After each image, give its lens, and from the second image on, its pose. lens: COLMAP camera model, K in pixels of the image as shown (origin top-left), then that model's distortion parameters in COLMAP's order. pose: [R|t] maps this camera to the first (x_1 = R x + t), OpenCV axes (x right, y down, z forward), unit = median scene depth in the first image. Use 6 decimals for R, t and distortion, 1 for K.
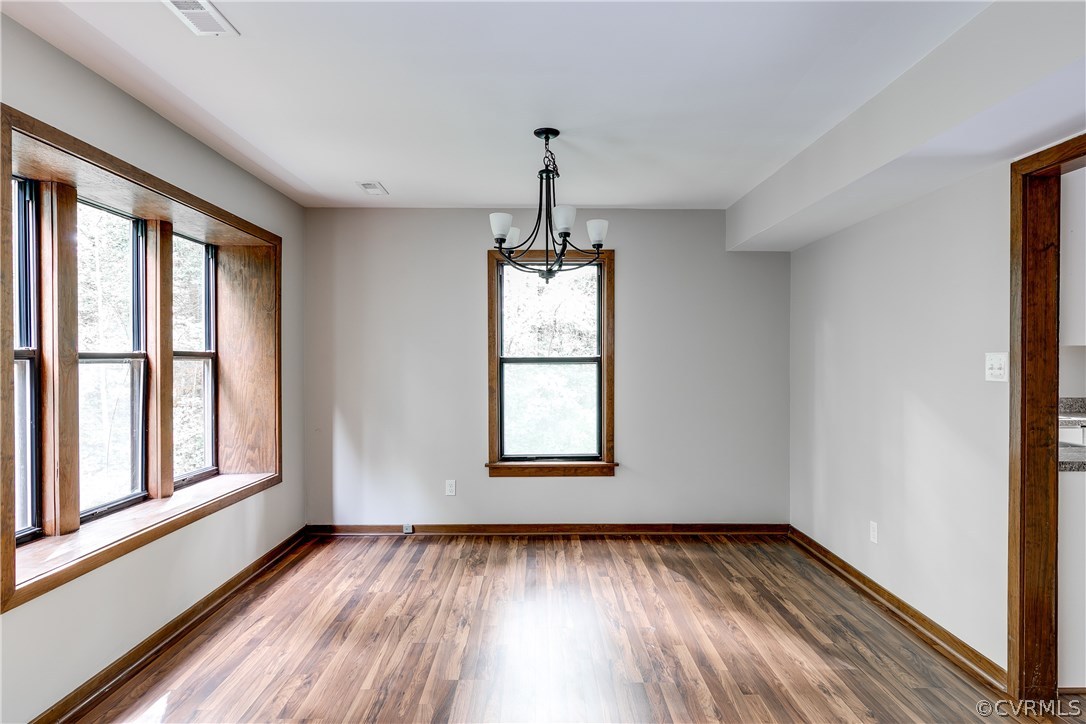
lens RADIAL K [[620.6, 0, 560.9], [0, 620.6, 362.2], [0, 0, 1]] dist [-0.006552, 0.000755]
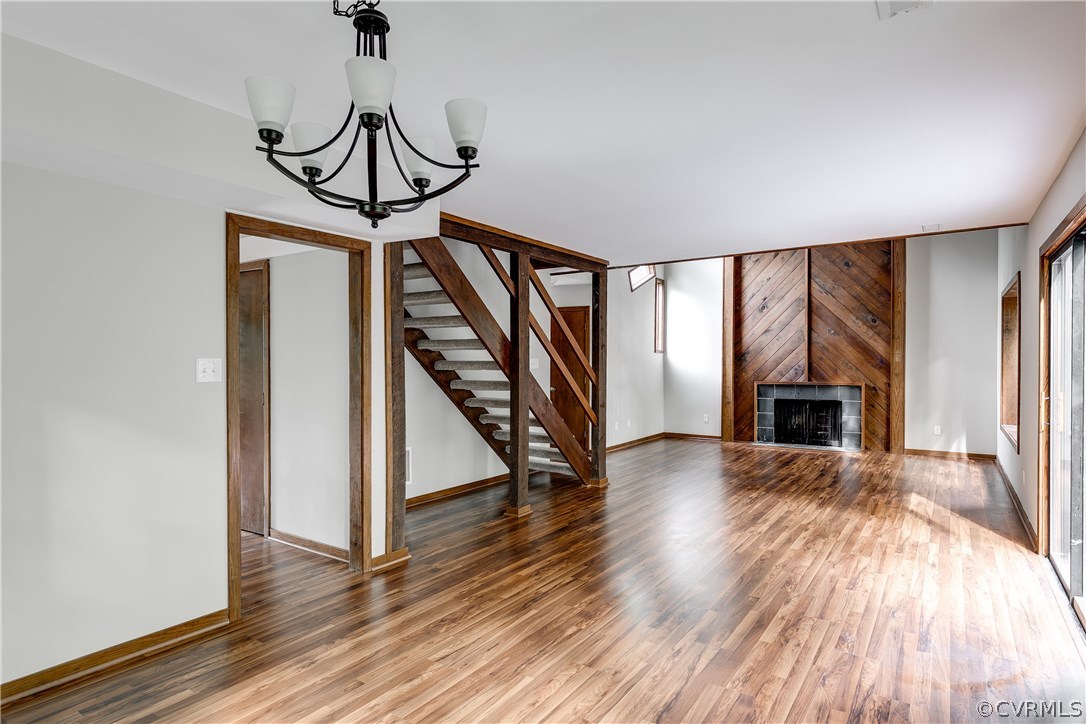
lens RADIAL K [[620.6, 0, 539.9], [0, 620.6, 361.2], [0, 0, 1]] dist [-0.006552, 0.000755]
pose [[-0.807821, -0.001162, 0.589427, -0.304453], [0.004926, 0.999950, 0.008722, -0.009767], [-0.589407, 0.009949, -0.807775, 0.901563]]
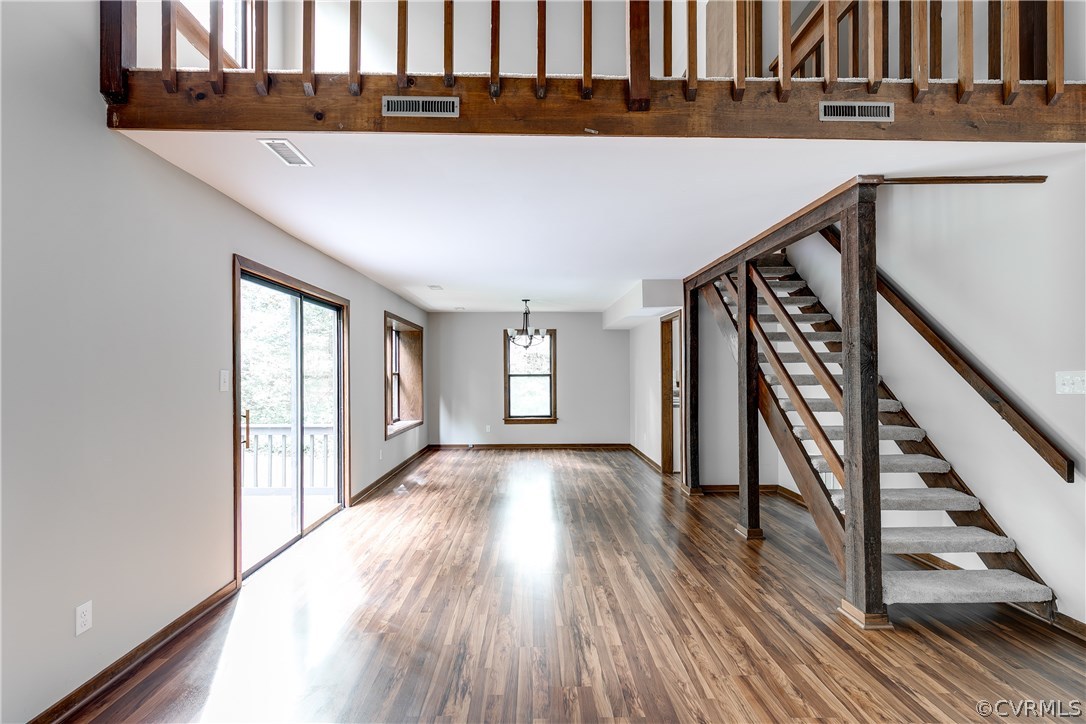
lens RADIAL K [[491.8, 0, 543.0], [0, 491.8, 369.3], [0, 0, 1]] dist [0.003259, 0.000477]
pose [[0.999909, -0.004423, -0.012755, 0.060339], [0.004245, 0.999894, -0.013911, 0.000127], [0.012815, 0.013856, 0.999822, -0.931815]]
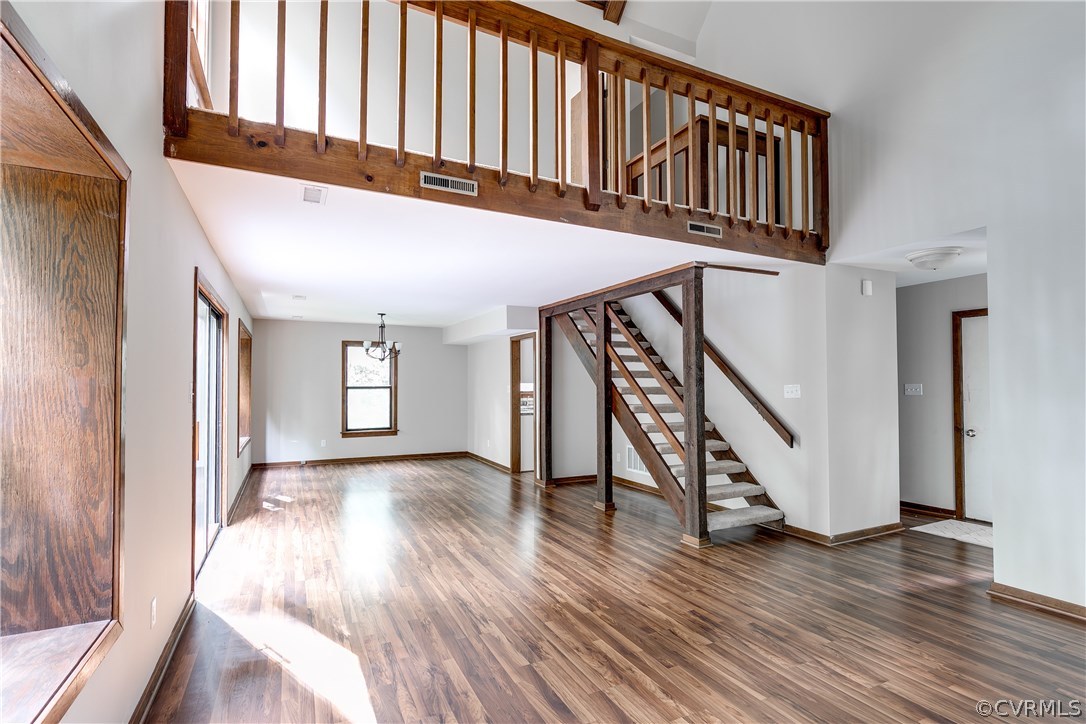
lens RADIAL K [[509.9, 0, 539.5], [0, 509.9, 370.4], [0, 0, 1]] dist [0.000856, 0.000001]
pose [[0.916279, 0.009288, 0.400433, -0.212465], [0.004606, 0.999421, -0.033720, -0.000113], [-0.400514, 0.032742, 0.915706, -1.094177]]
